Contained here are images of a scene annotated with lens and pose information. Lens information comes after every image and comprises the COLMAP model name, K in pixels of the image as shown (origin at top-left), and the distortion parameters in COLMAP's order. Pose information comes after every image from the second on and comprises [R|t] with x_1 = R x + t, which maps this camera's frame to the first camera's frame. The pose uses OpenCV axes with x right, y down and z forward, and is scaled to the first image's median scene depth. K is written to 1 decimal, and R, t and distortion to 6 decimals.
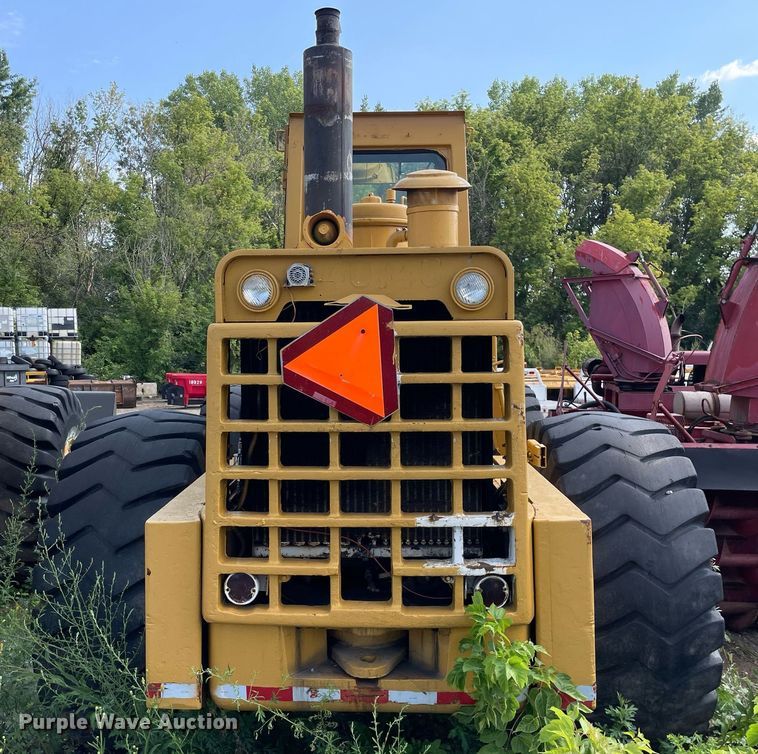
lens RADIAL K [[760.0, 0, 379.0], [0, 760.0, 377.0], [0, 0, 1]] dist [0.097310, -0.128250]
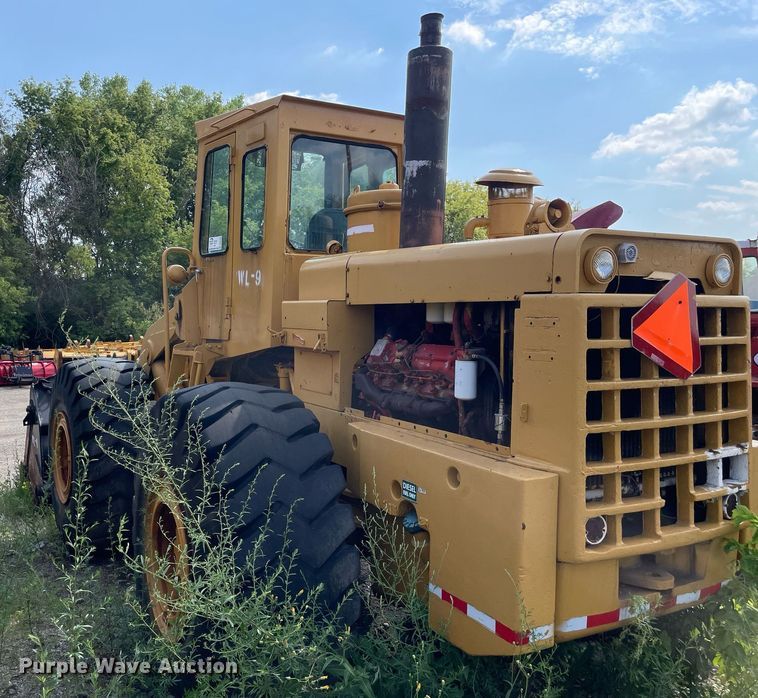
lens RADIAL K [[683.0, 0, 306.9], [0, 683.0, 354.4], [0, 0, 1]] dist [0.056324, -0.011084]
pose [[0.878158, -0.023701, 0.477783, -1.005810], [0.020743, 0.999719, 0.011467, -0.002235], [-0.477921, -0.000159, 0.878403, 0.303100]]
